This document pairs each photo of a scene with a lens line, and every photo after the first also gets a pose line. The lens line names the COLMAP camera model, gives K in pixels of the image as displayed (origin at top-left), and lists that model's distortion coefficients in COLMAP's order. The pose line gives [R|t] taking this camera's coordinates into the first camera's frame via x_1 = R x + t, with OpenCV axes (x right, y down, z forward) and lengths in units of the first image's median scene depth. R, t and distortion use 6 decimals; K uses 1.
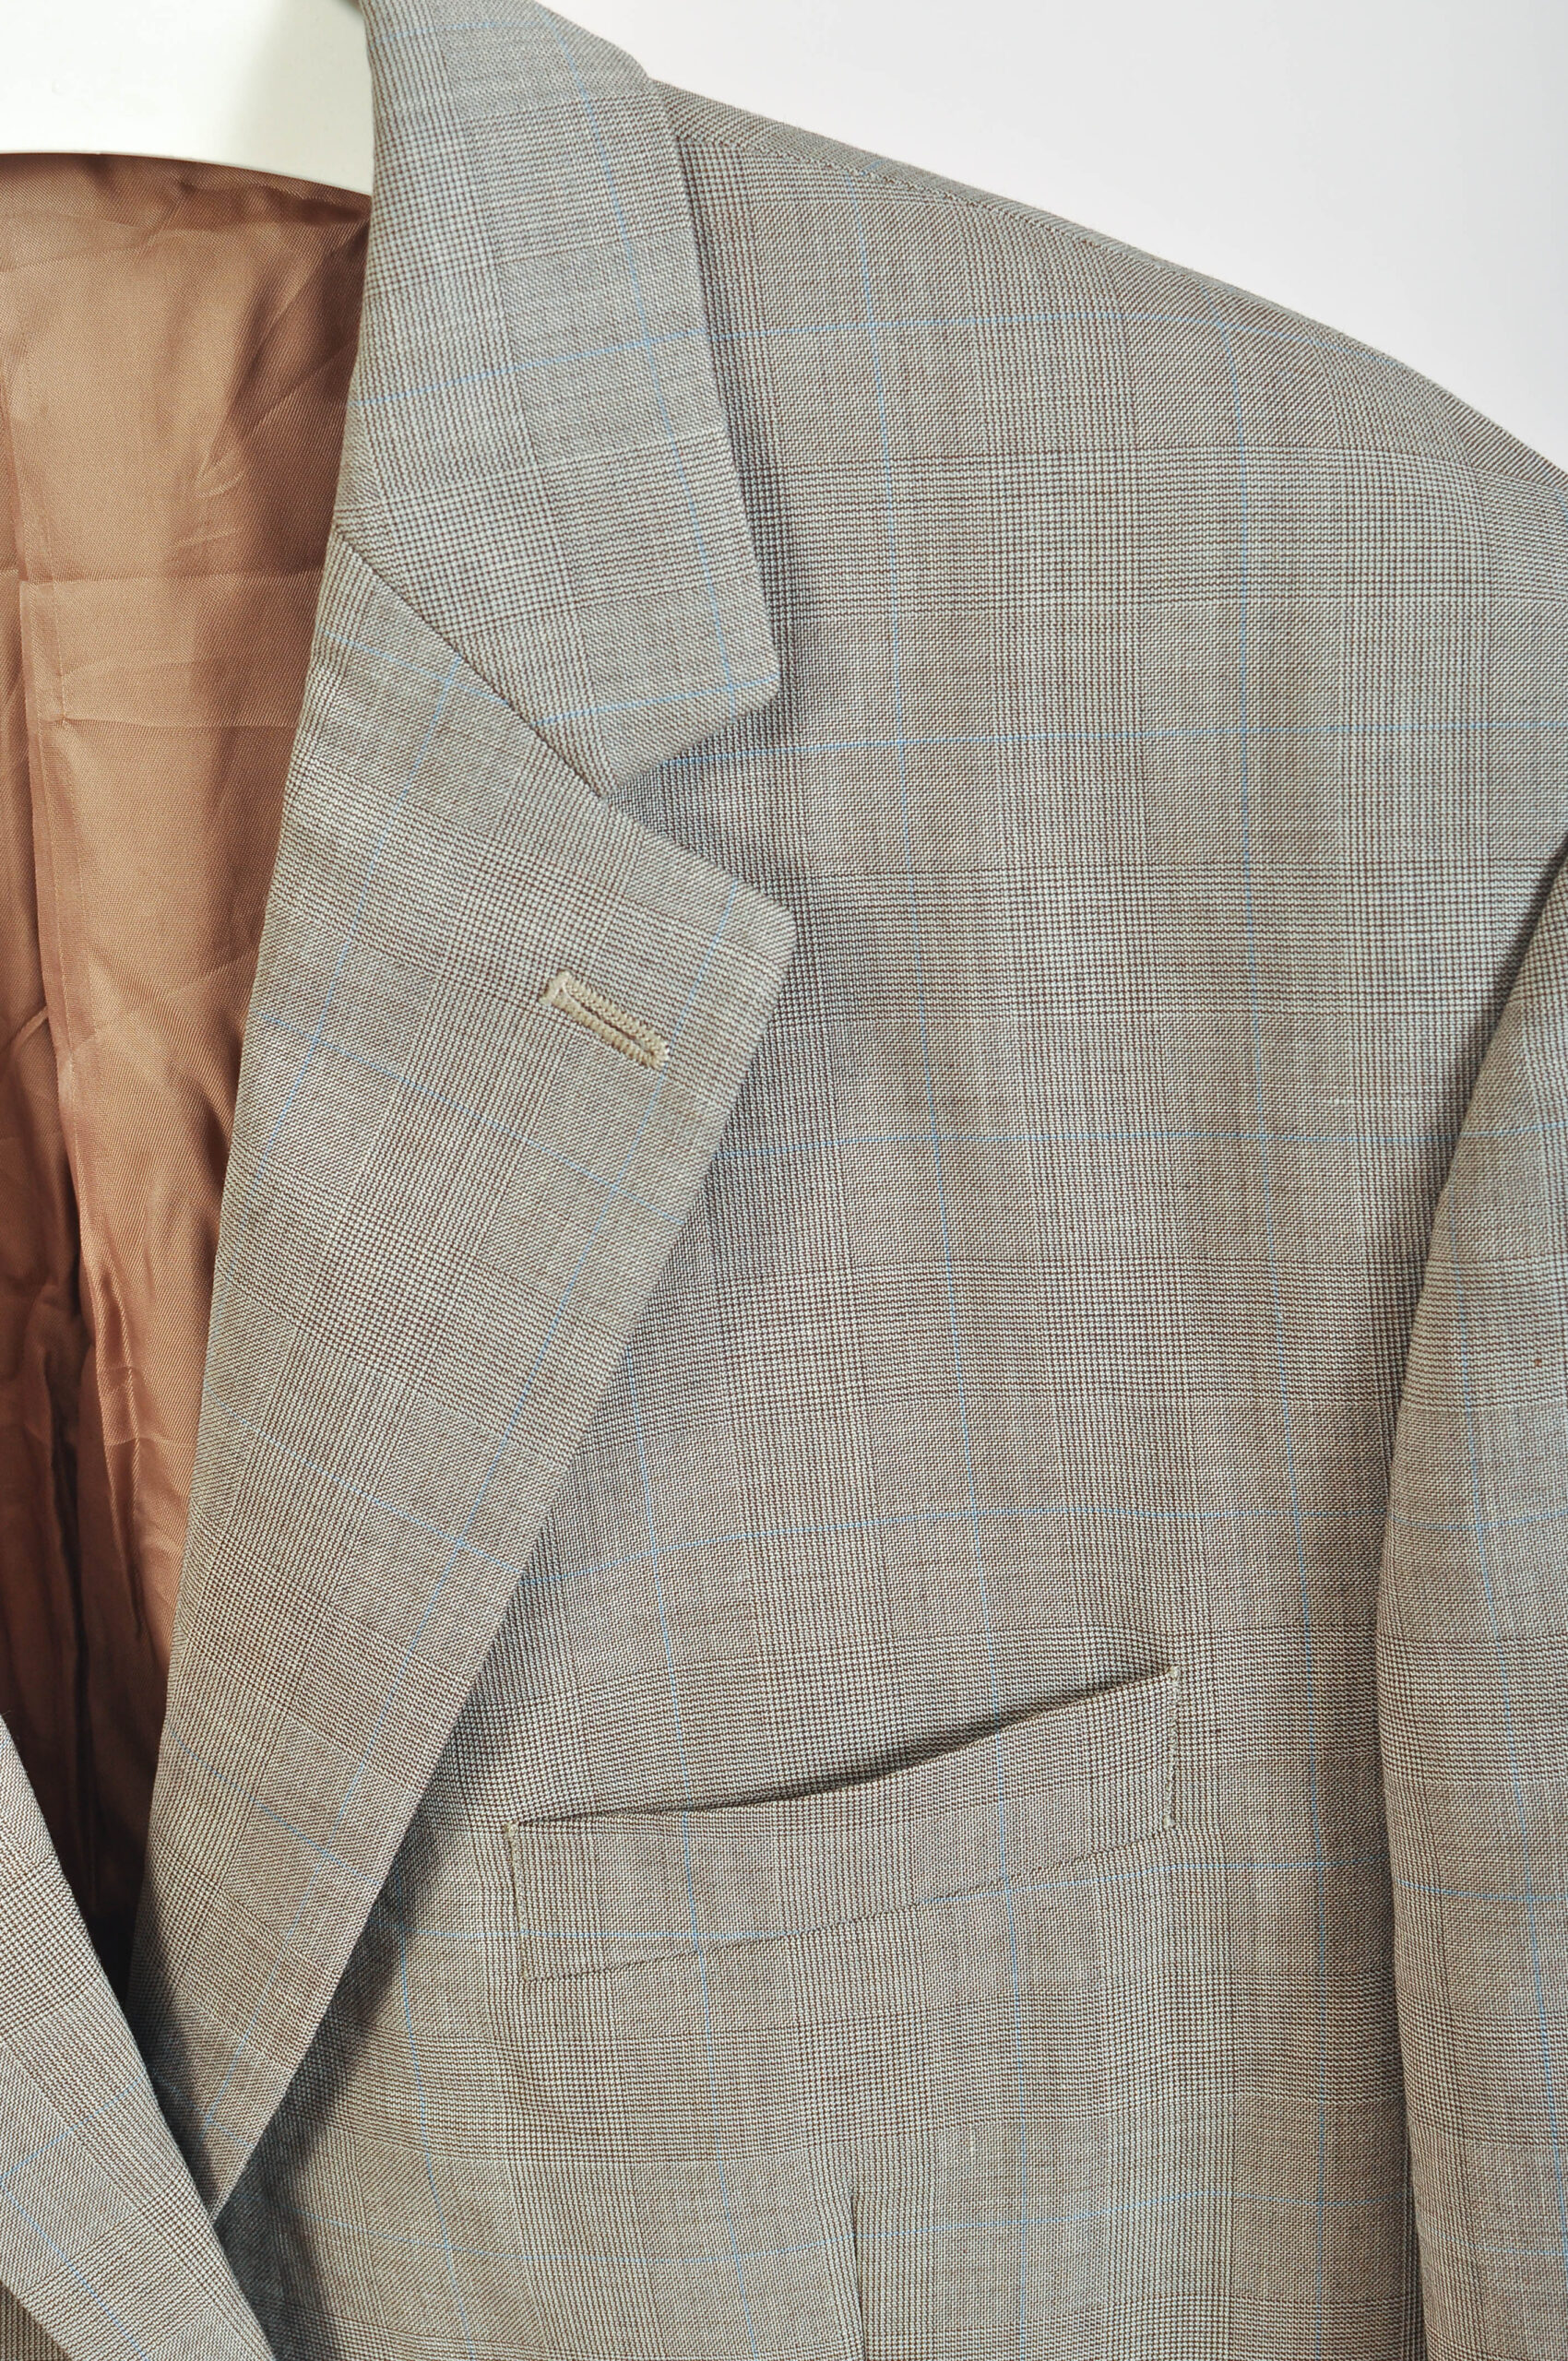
lens RADIAL K [[3693.3, 0, 780.2], [0, 3693.3, 1182.0], [0, 0, 1]] dist [-0.191463, 0.000000]
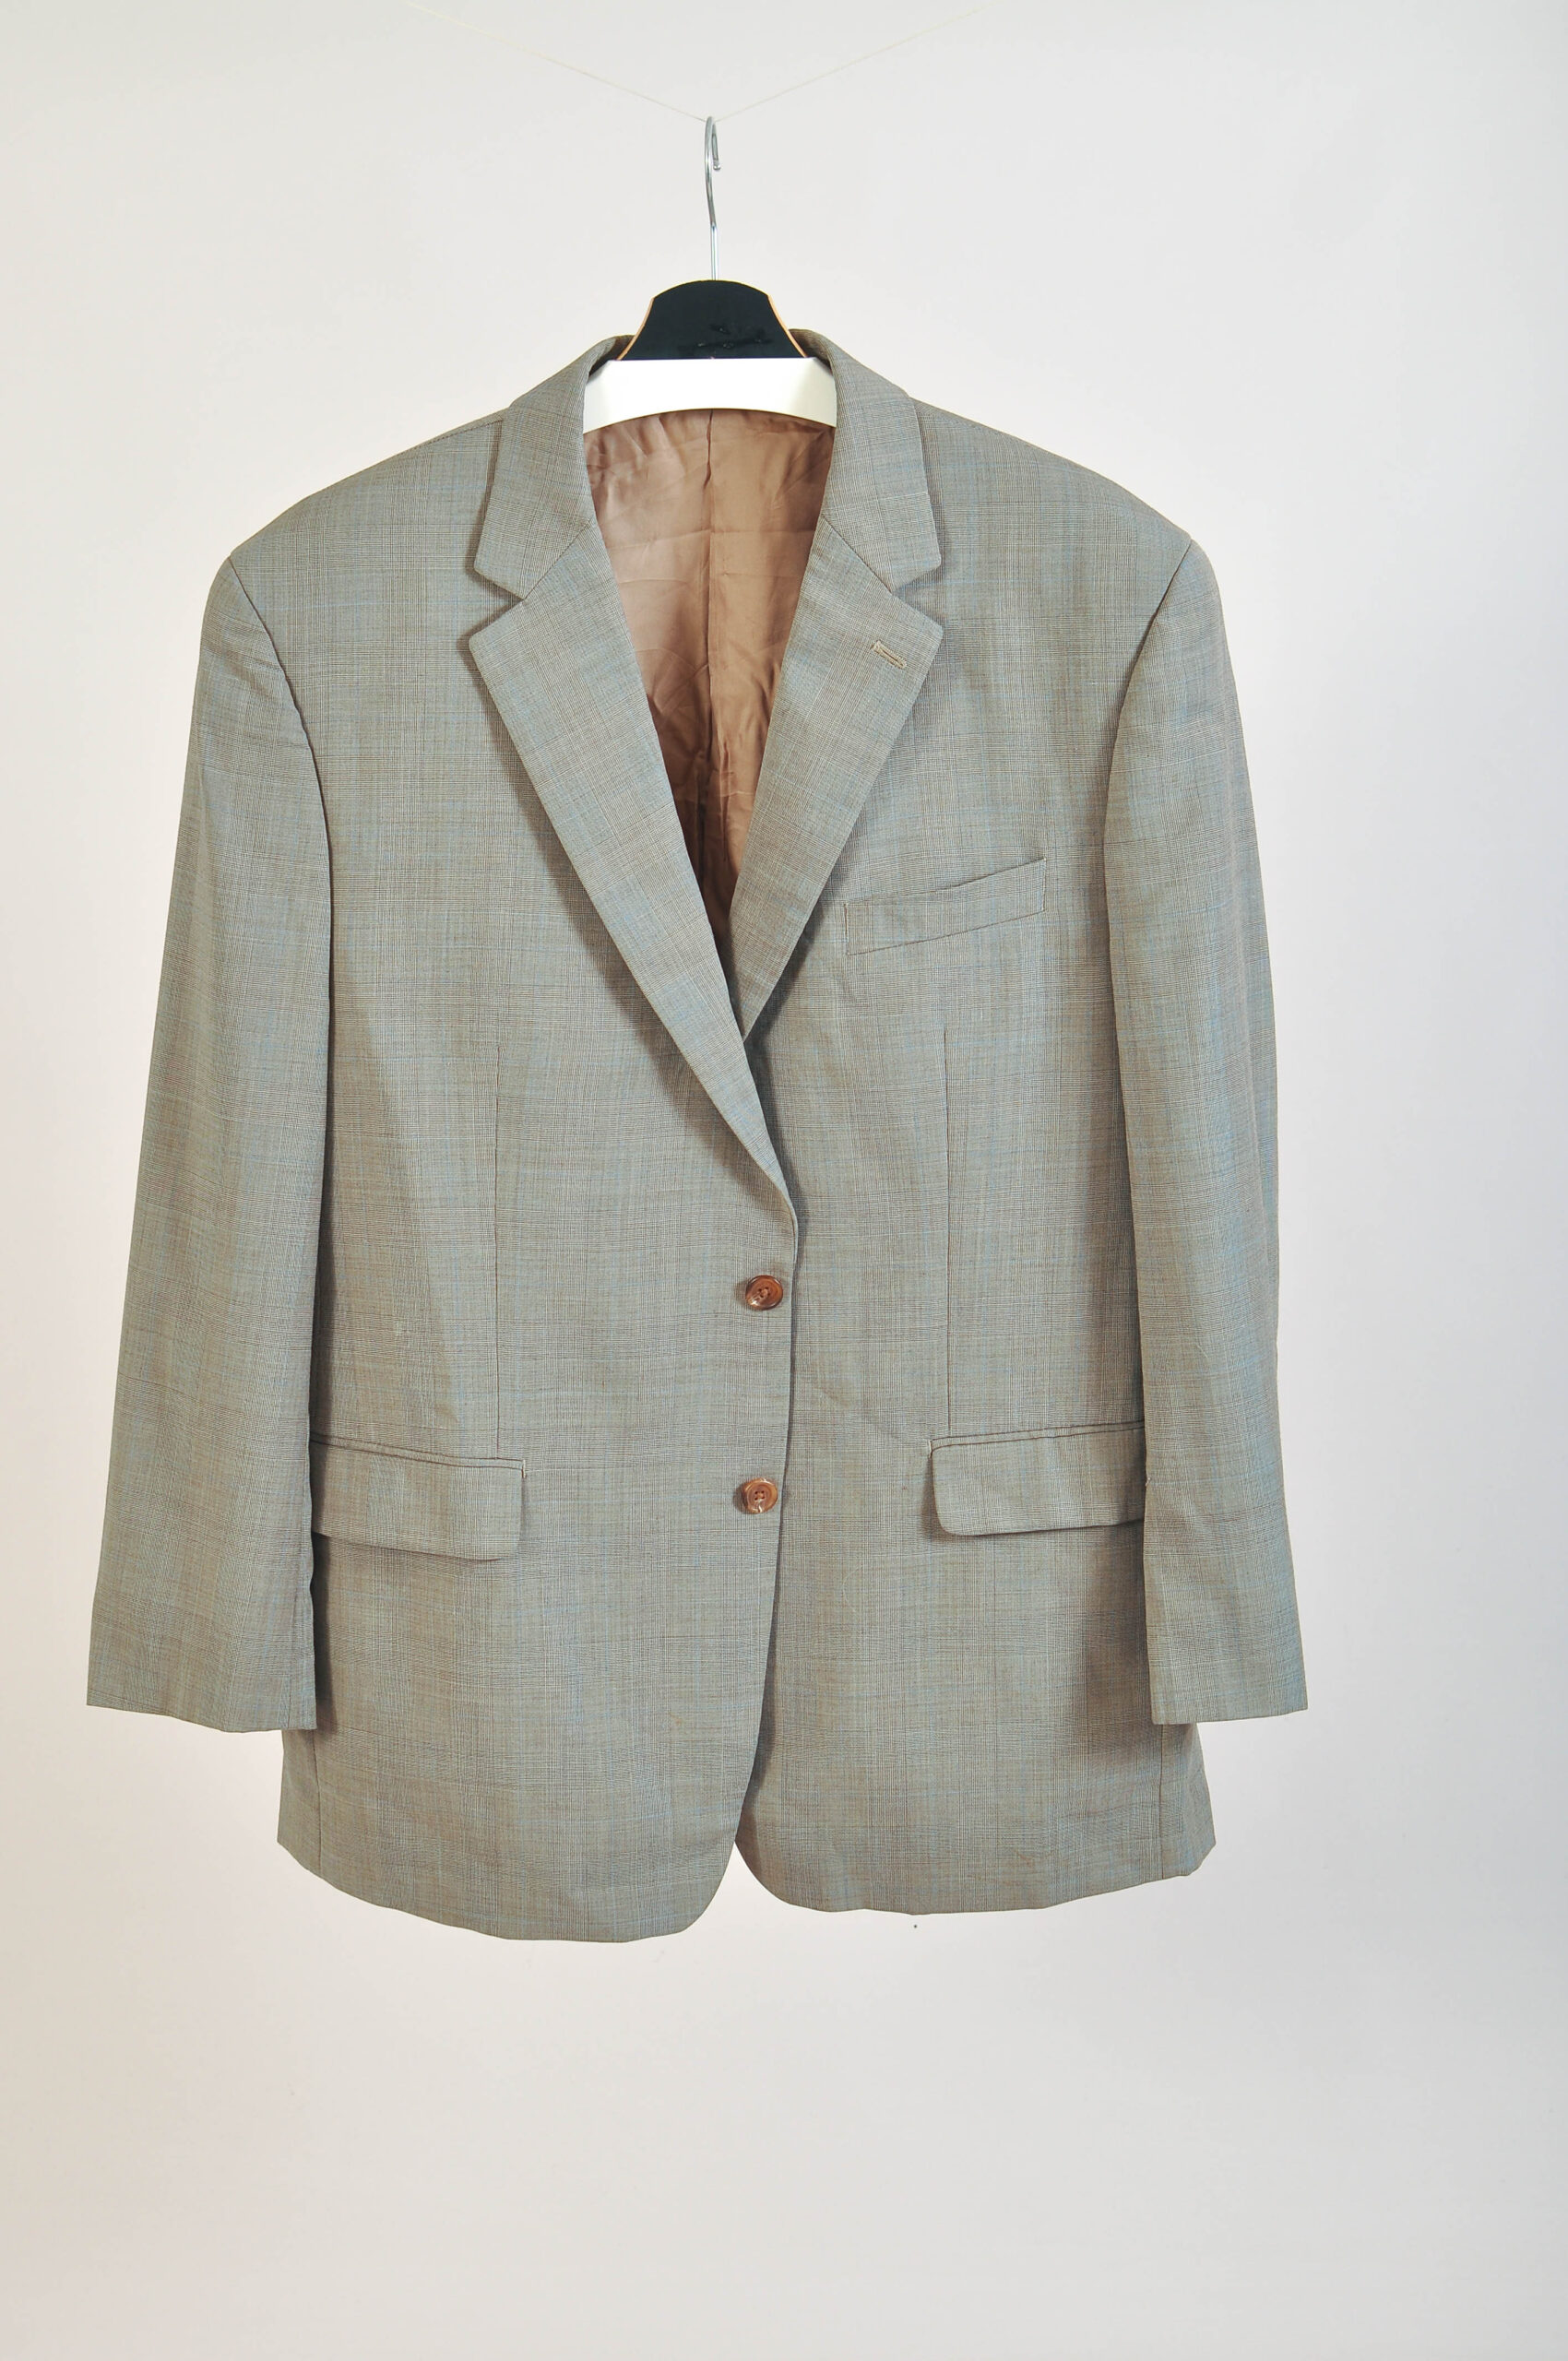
lens RADIAL K [[3693.3, 0, 785.8], [0, 3693.3, 1181.2], [0, 0, 1]] dist [-0.191463, 0.000000]
pose [[0.998832, 0.026077, 0.040686, -0.267796], [-0.022983, 0.996937, -0.074749, 0.703221], [-0.042511, 0.073727, 0.996372, -2.407544]]
